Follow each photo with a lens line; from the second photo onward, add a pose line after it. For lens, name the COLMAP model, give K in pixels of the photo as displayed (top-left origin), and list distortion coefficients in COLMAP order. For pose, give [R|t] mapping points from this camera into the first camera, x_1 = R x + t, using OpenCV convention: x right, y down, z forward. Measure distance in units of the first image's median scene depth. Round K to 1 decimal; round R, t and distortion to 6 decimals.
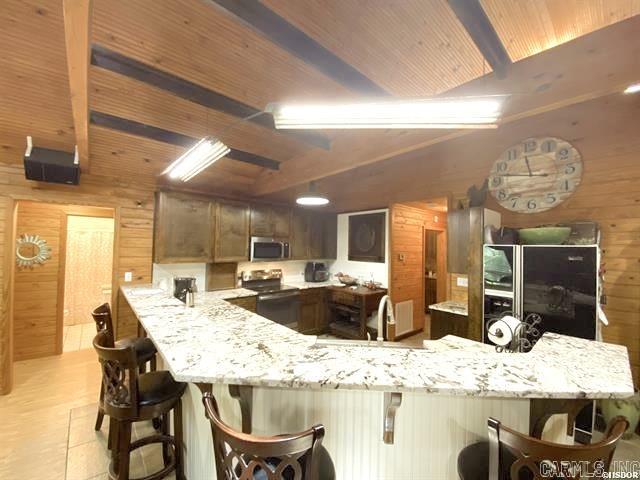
lens RADIAL K [[259.2, 0, 313.8], [0, 259.2, 243.6], [0, 0, 1]] dist [-0.012681, -0.006967]
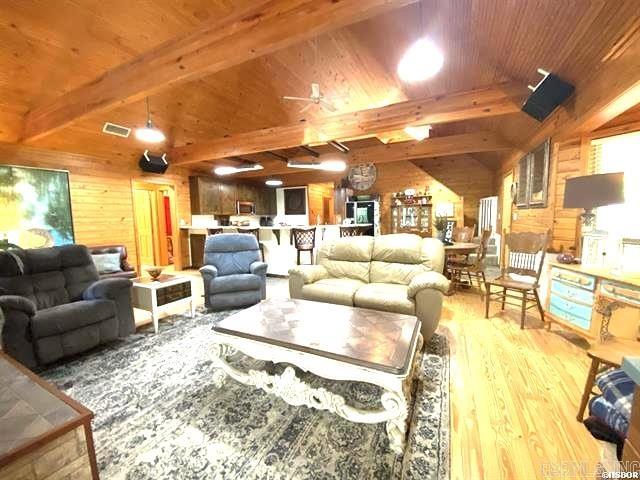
lens RADIAL K [[259.2, 0, 316.7], [0, 259.2, 242.1], [0, 0, 1]] dist [-0.012681, -0.006967]
pose [[0.920243, -0.072682, 0.384540, -0.588196], [0.030460, 0.992924, 0.114778, 0.083950], [-0.390161, -0.093911, 0.915945, -1.192657]]
